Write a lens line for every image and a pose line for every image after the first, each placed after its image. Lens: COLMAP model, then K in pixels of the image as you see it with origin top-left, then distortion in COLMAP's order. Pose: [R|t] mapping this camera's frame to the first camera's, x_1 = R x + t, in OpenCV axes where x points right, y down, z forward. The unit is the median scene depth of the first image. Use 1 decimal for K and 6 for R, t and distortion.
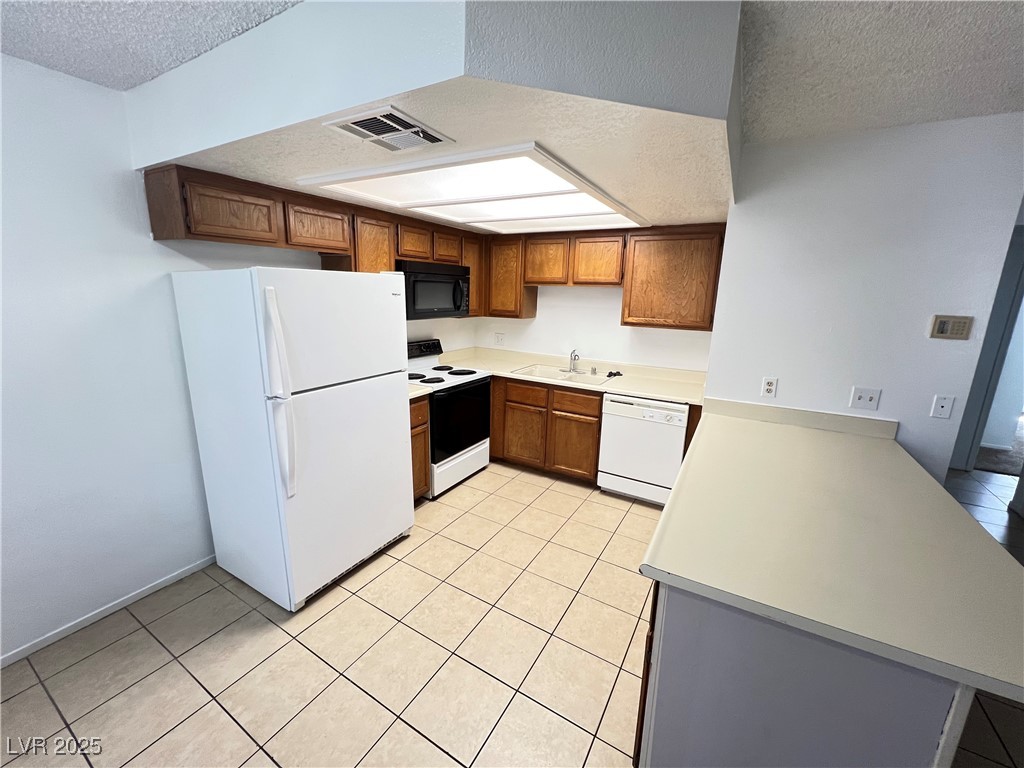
lens RADIAL K [[413.5, 0, 511.7], [0, 413.5, 381.7], [0, 0, 1]] dist [-0.000272, -0.000118]
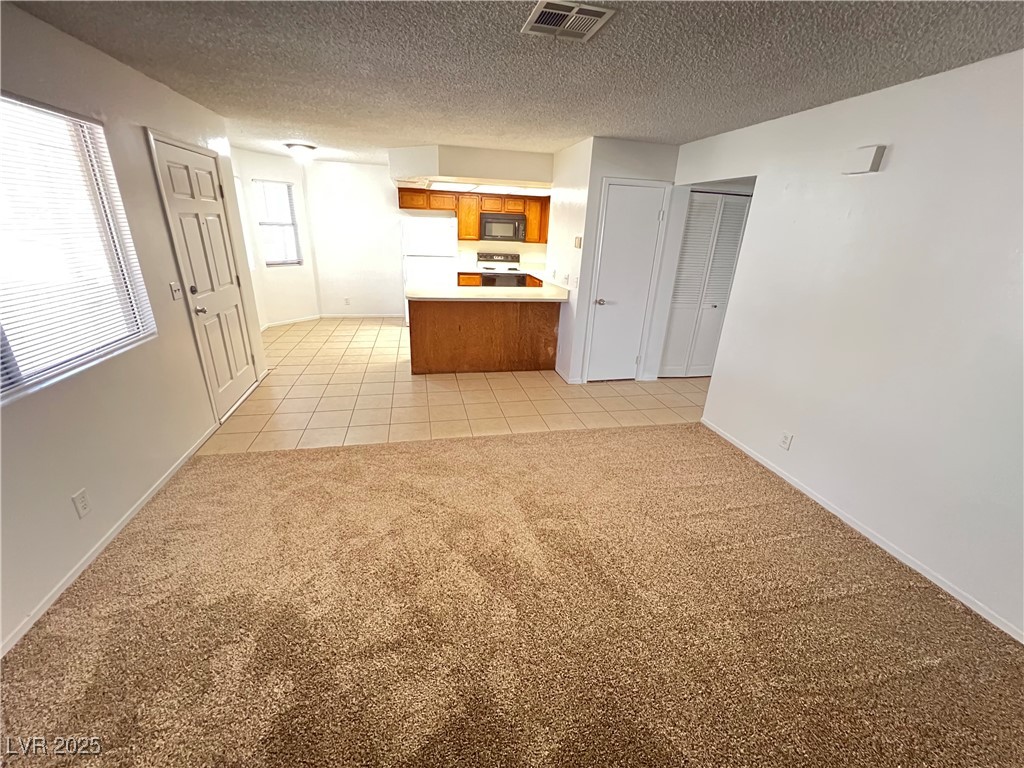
lens RADIAL K [[413.5, 0, 515.0], [0, 413.5, 383.2], [0, 0, 1]] dist [-0.000272, -0.000118]
pose [[0.679088, 0.269274, -0.682884, 2.137477], [-0.186877, 0.963055, 0.193913, 0.174455], [0.709870, -0.004069, 0.704321, -0.620610]]
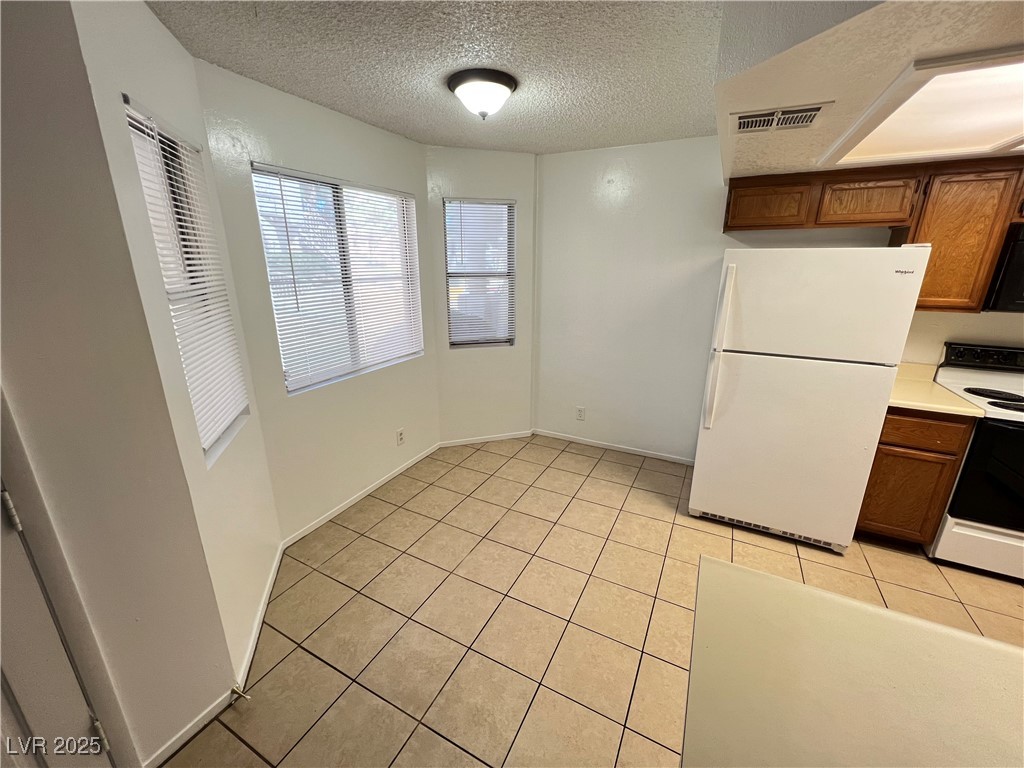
lens RADIAL K [[410.0, 0, 511.8], [0, 410.0, 385.6], [0, 0, 1]] dist [0.001896, -0.000210]
pose [[0.055635, 0.269932, -0.961271, 0.533092], [-0.220906, 0.942230, 0.251800, -0.032424], [0.973707, 0.198342, 0.112051, 0.194335]]
